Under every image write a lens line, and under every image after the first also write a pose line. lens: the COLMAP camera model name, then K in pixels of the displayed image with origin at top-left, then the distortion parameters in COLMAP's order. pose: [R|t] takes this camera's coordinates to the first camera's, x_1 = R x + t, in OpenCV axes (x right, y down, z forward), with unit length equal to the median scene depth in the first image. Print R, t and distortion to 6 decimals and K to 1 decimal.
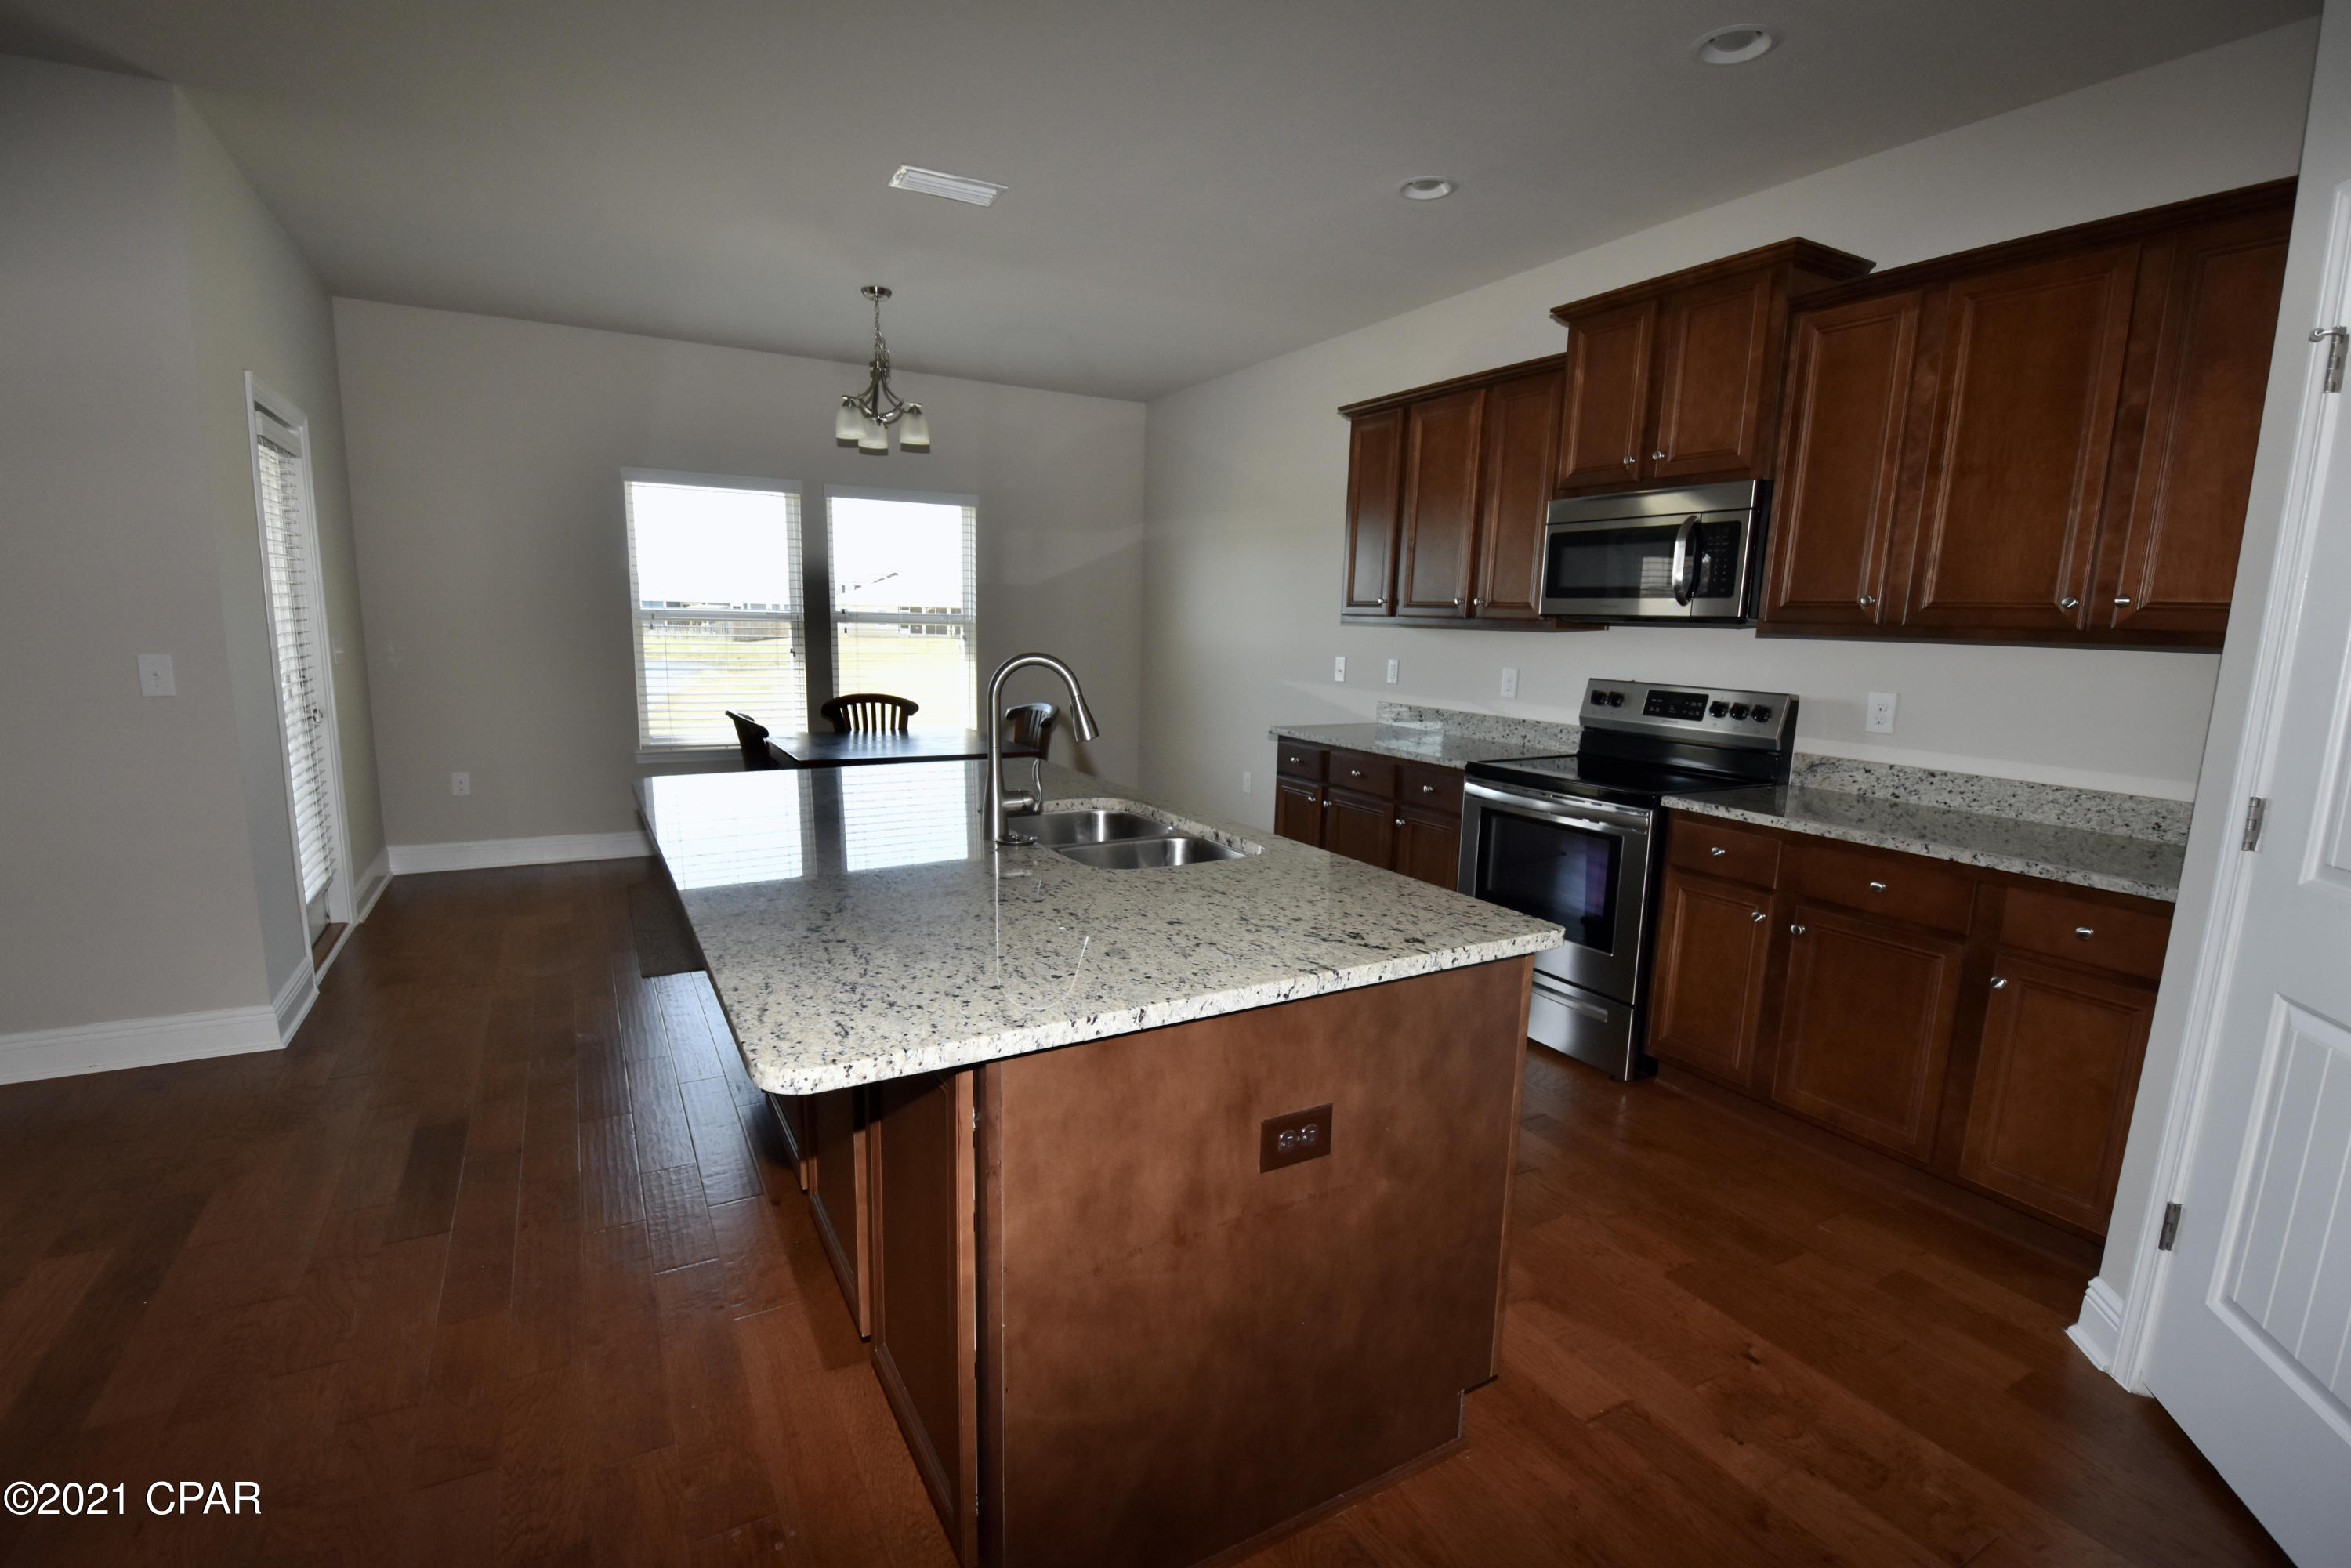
lens RADIAL K [[1042.5, 0, 1174.4], [0, 1042.5, 803.4], [0, 0, 1]] dist [-0.015691, -0.001426]
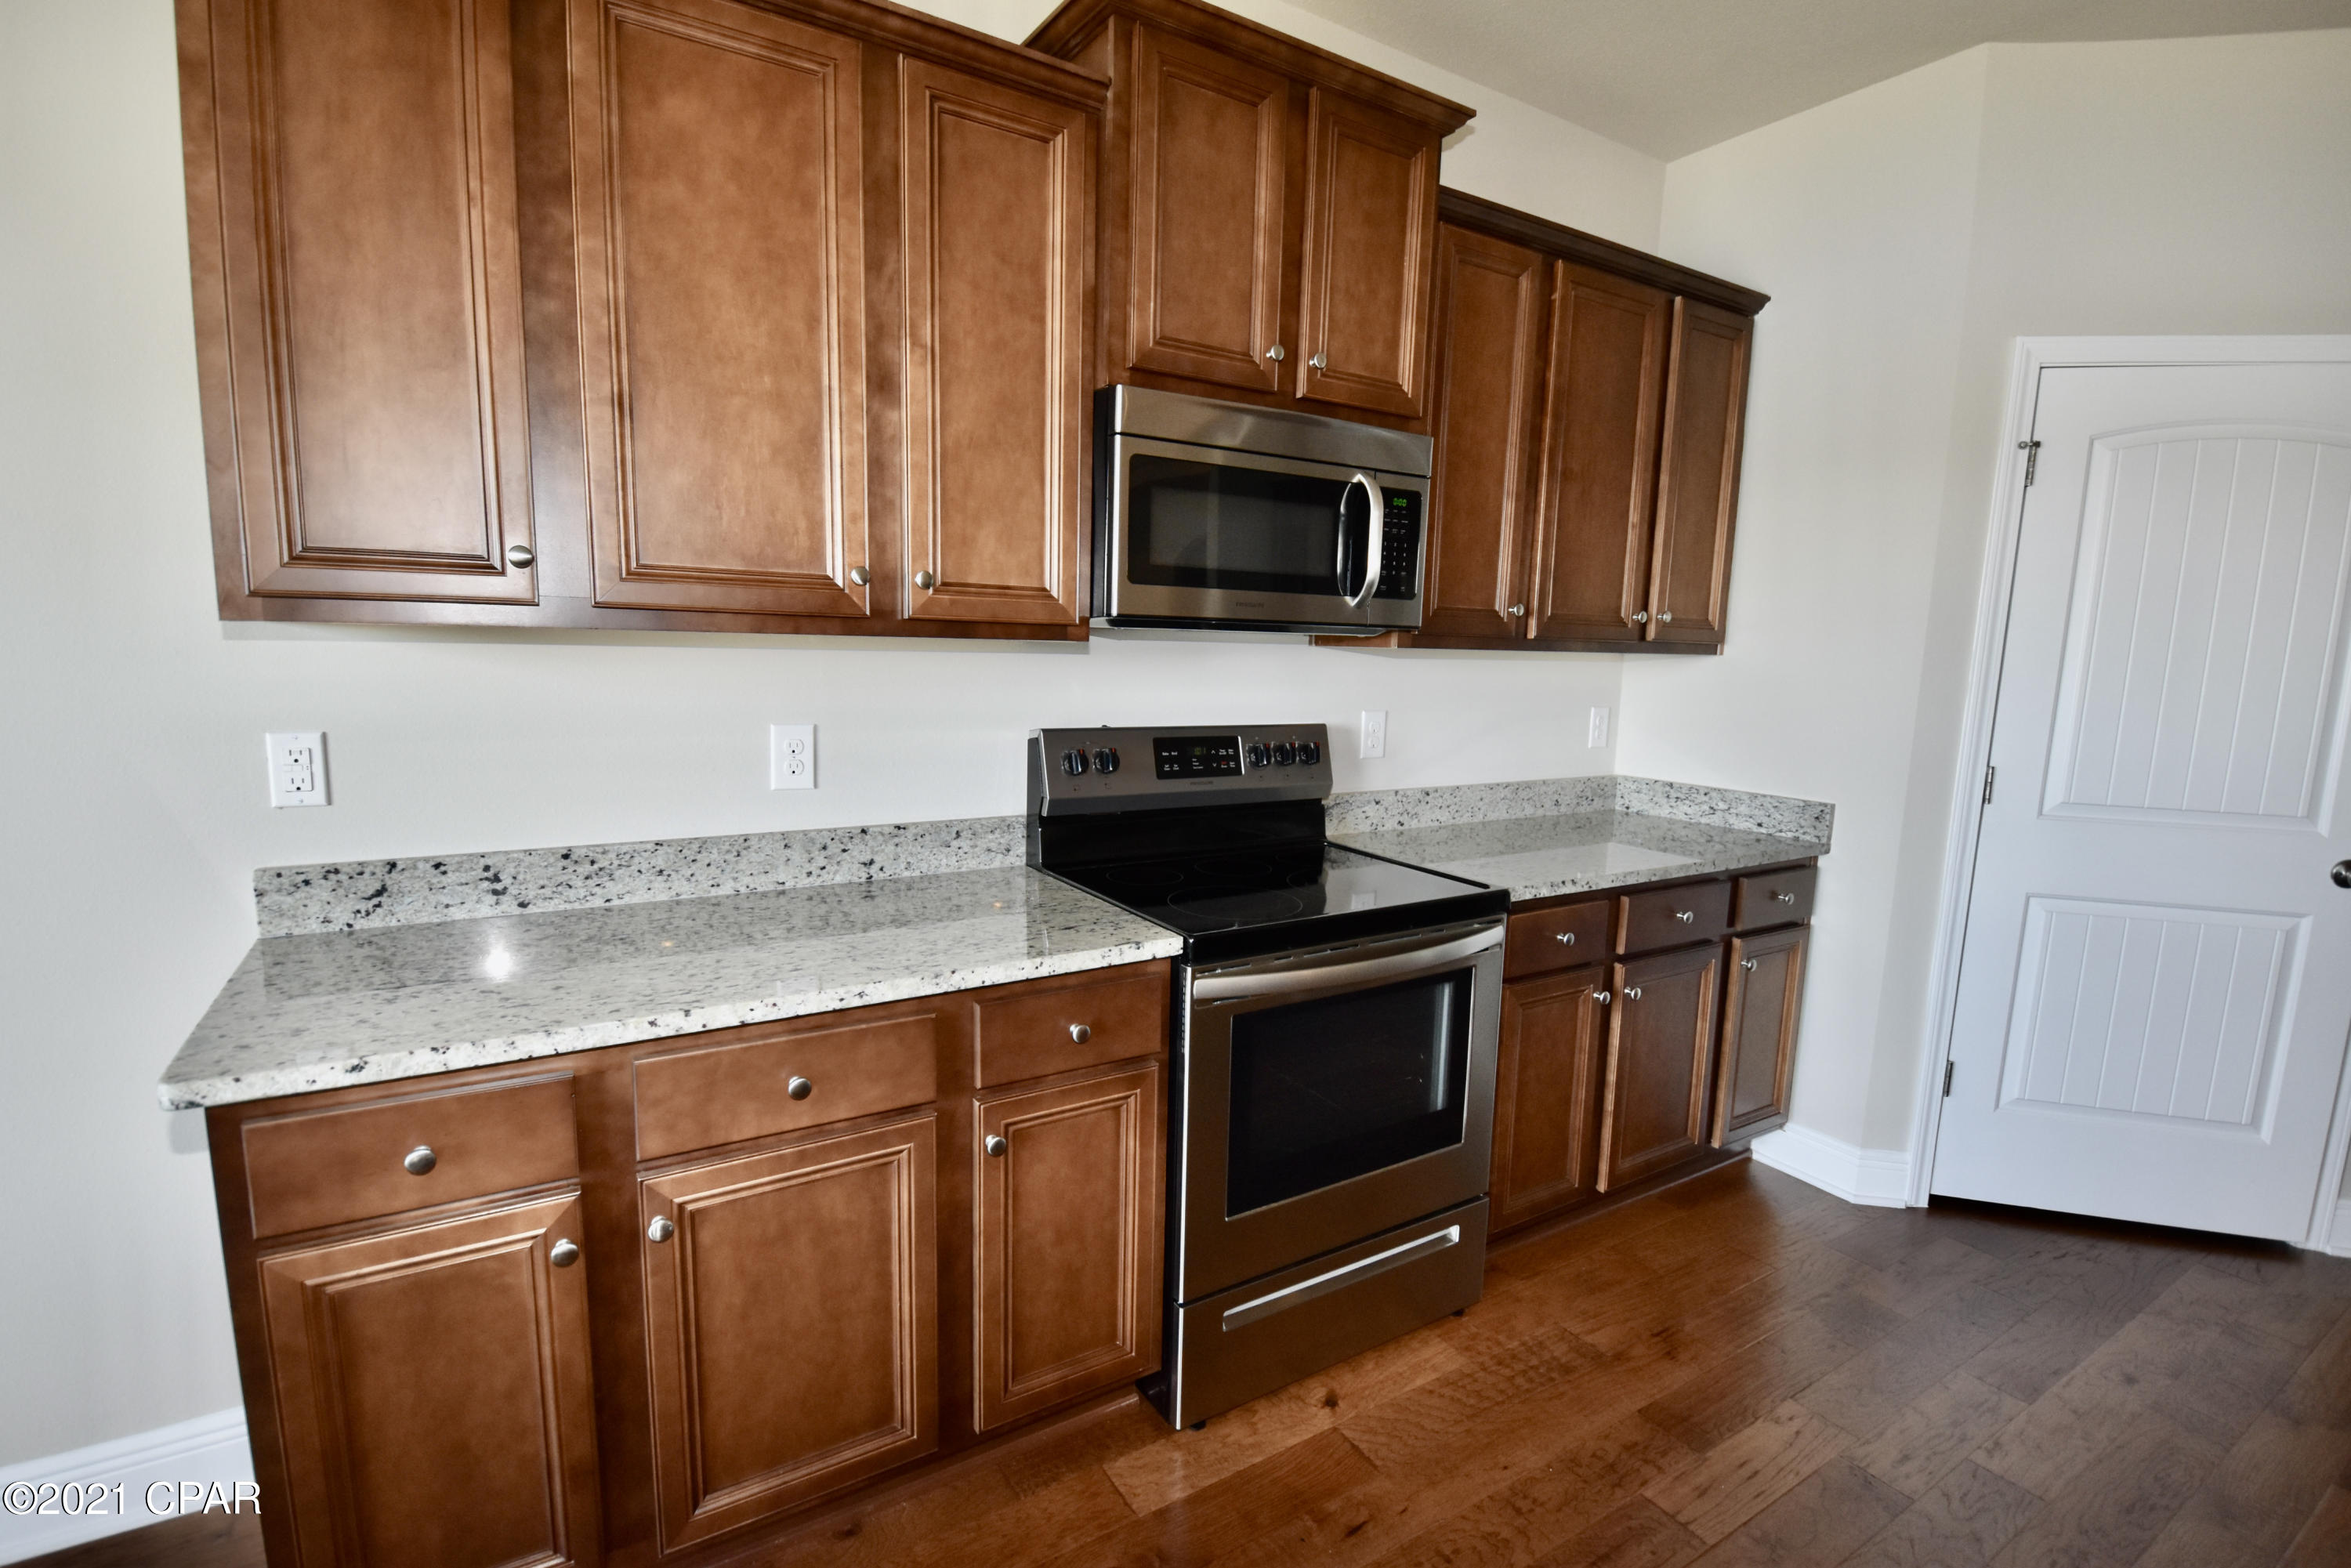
lens RADIAL K [[1092.5, 0, 1181.7], [0, 1092.5, 805.7], [0, 0, 1]] dist [-0.002751, -0.012595]
pose [[-0.043027, -0.180136, 0.982700, -0.189391], [0.145305, 0.972024, 0.184541, -0.191037], [-0.988451, 0.150732, -0.015648, 1.020963]]
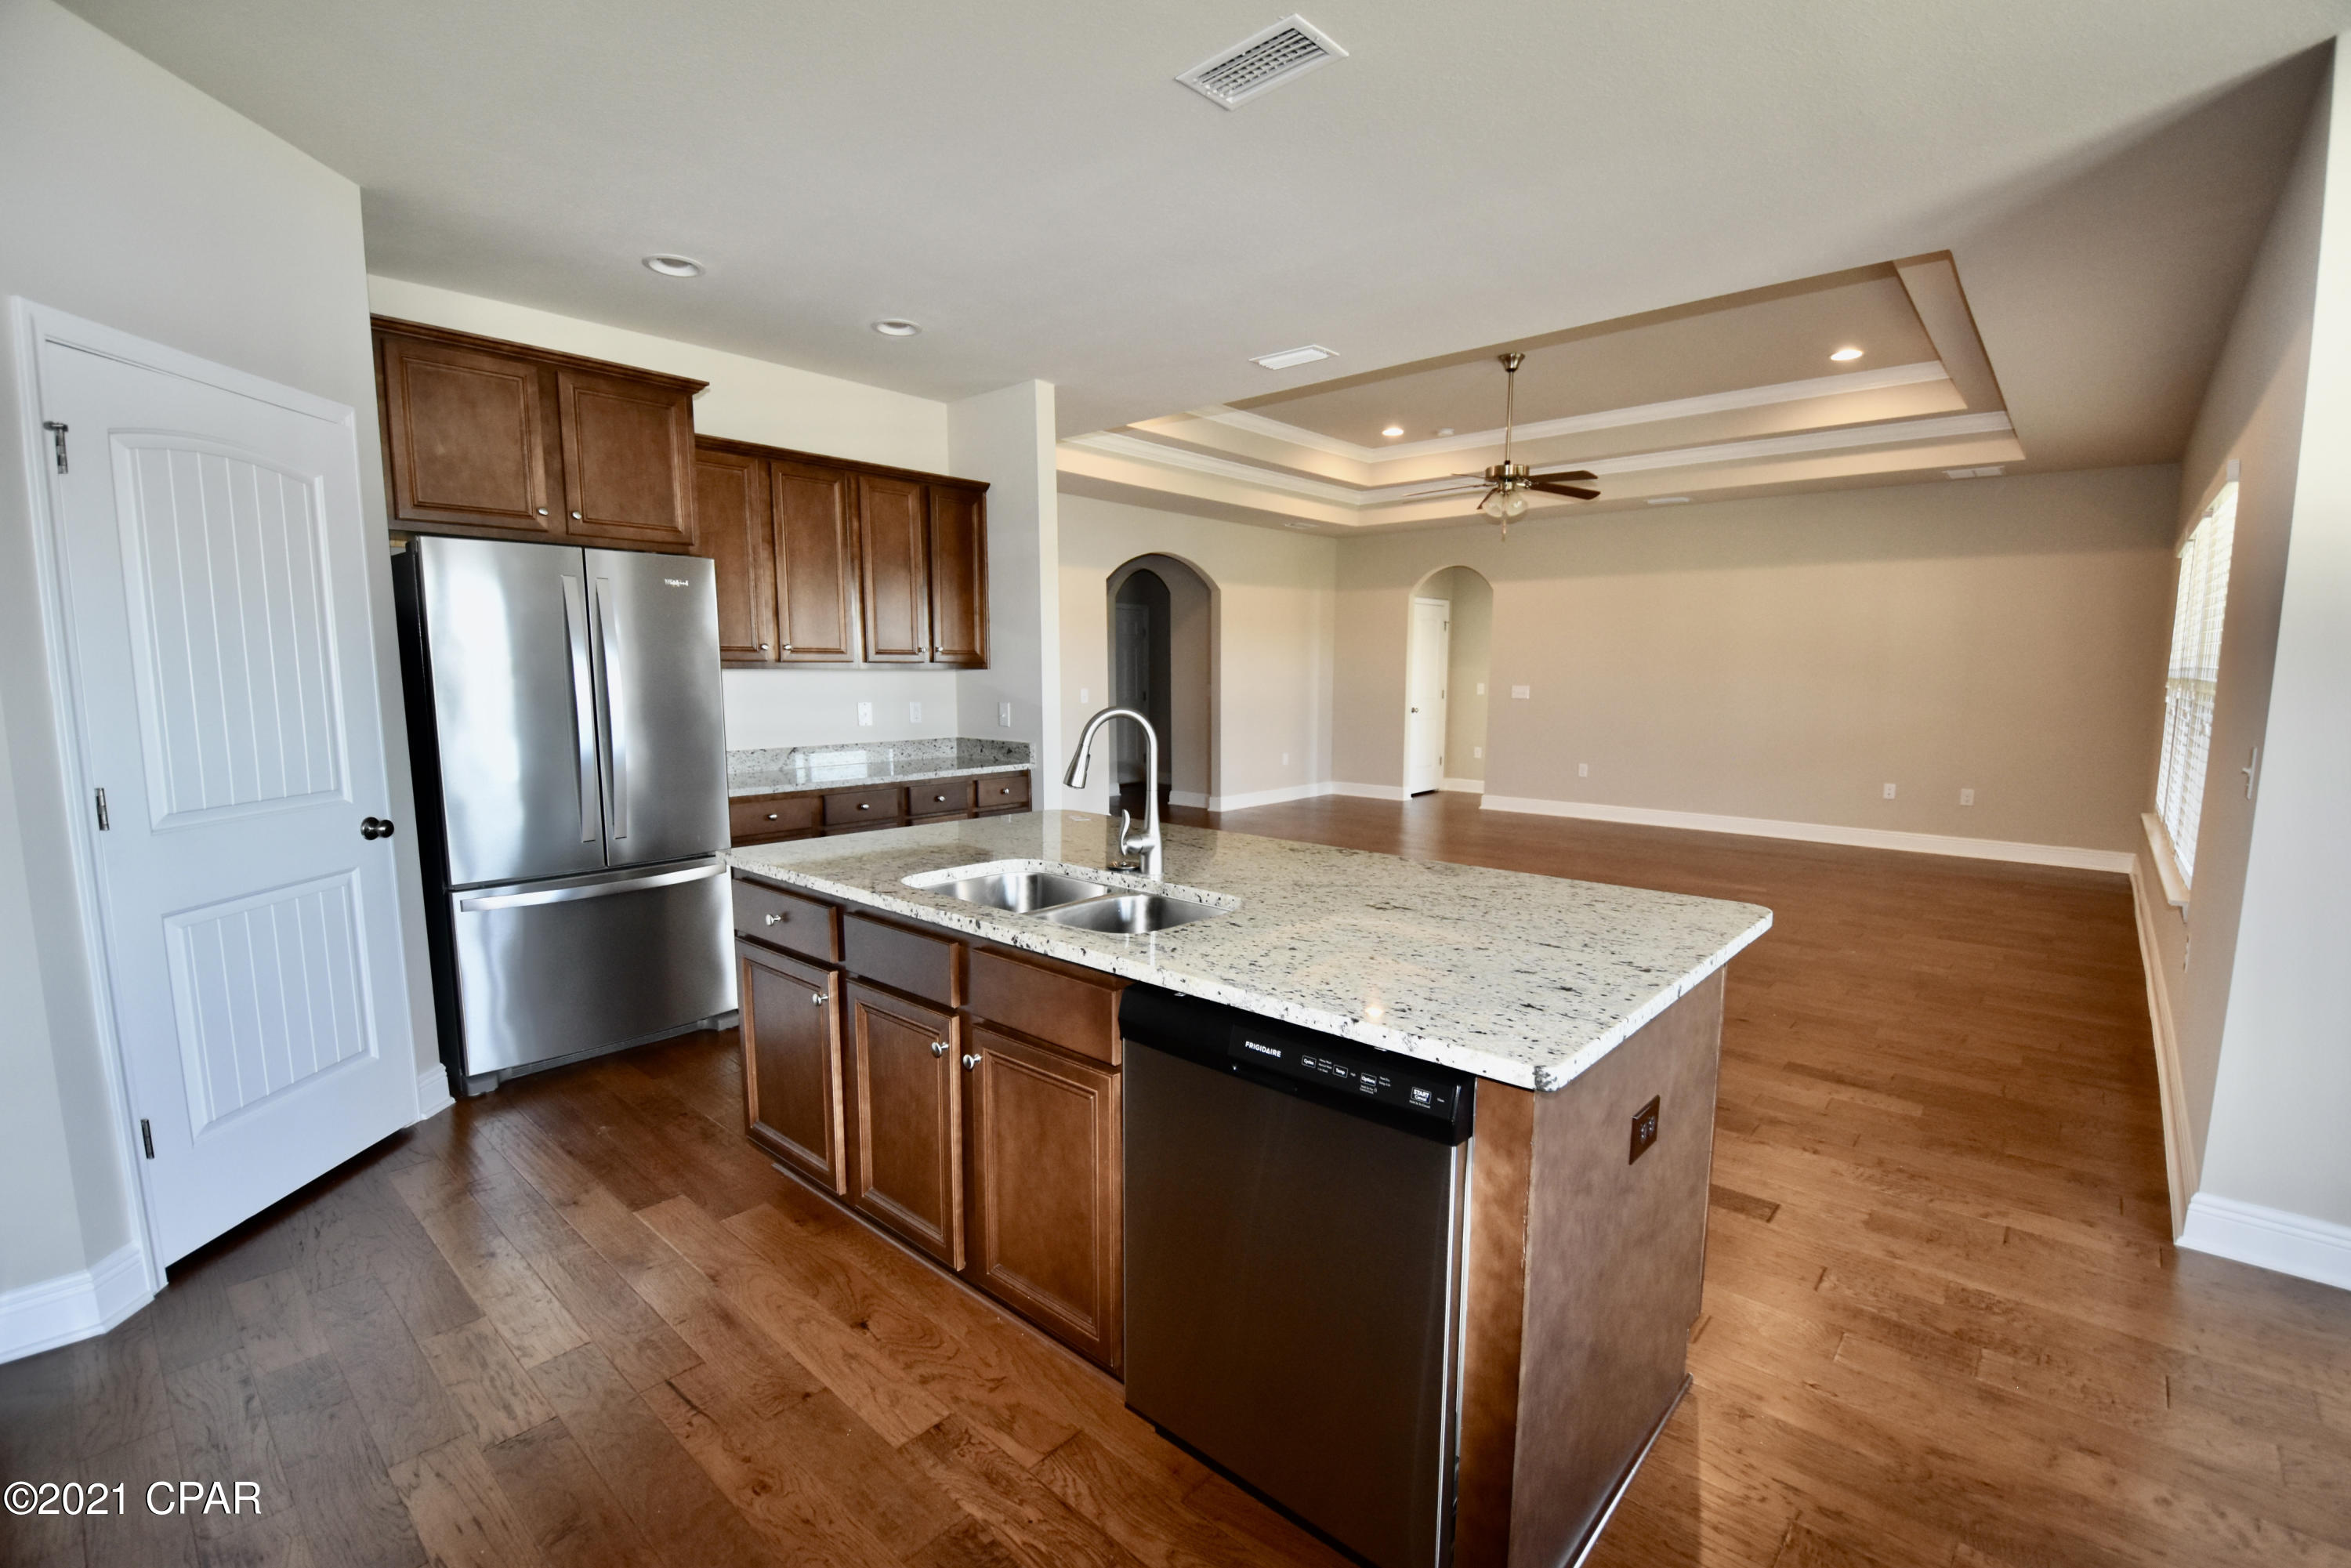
lens RADIAL K [[1042.5, 0, 1153.4], [0, 1042.5, 800.4], [0, 0, 1]] dist [-0.015691, -0.001426]
pose [[-0.951756, 0.010087, -0.306690, 0.096385], [-0.078724, 0.957982, 0.275812, -0.213825], [0.296585, 0.286650, -0.910971, 1.213109]]
